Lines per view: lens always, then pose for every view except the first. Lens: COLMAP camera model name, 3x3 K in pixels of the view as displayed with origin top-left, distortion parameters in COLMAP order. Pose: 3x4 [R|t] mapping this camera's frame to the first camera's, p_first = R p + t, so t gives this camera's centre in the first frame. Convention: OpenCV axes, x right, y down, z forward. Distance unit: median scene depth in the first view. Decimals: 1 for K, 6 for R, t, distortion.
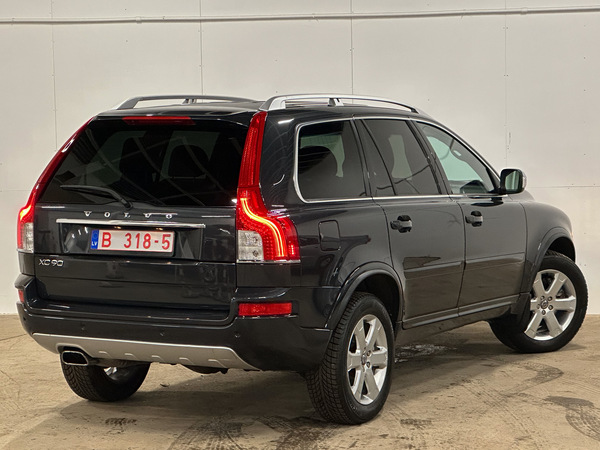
lens RADIAL K [[1754.3, 0, 300.0], [0, 1754.3, 225.0], [0, 0, 1]] dist [0.068625, 0.921504]
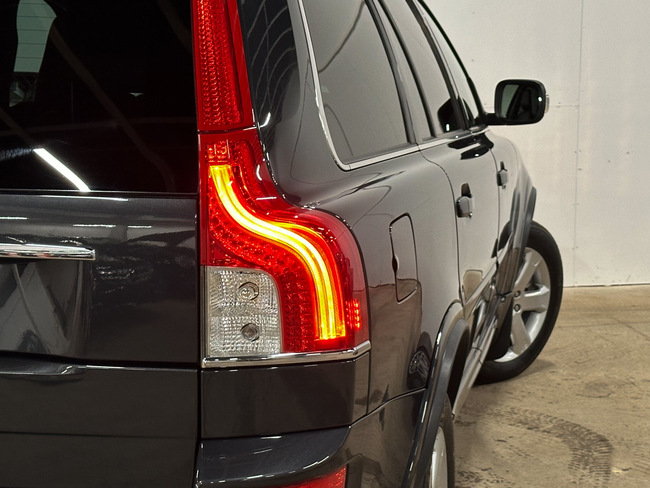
lens RADIAL K [[1429.1, 0, 325.0], [0, 1429.1, 244.0], [0, 0, 1]] dist [-0.004724, -0.055104]
pose [[0.957094, -0.033626, 0.287821, -0.083354], [0.011216, 0.996799, 0.079159, -0.020113], [-0.289562, -0.072534, 0.954407, 0.698608]]
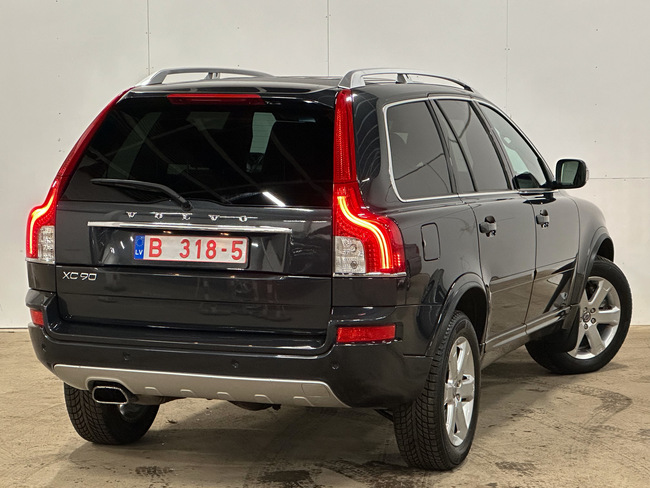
lens RADIAL K [[1900.5, 0, 325.0], [0, 1900.5, 244.0], [0, 0, 1]] dist [0.068625, 0.921504]
pose [[0.989641, -0.002308, 0.143543, -0.154645], [-0.000019, 0.999869, 0.016205, -0.007154], [-0.143562, -0.016040, 0.989511, 0.127526]]
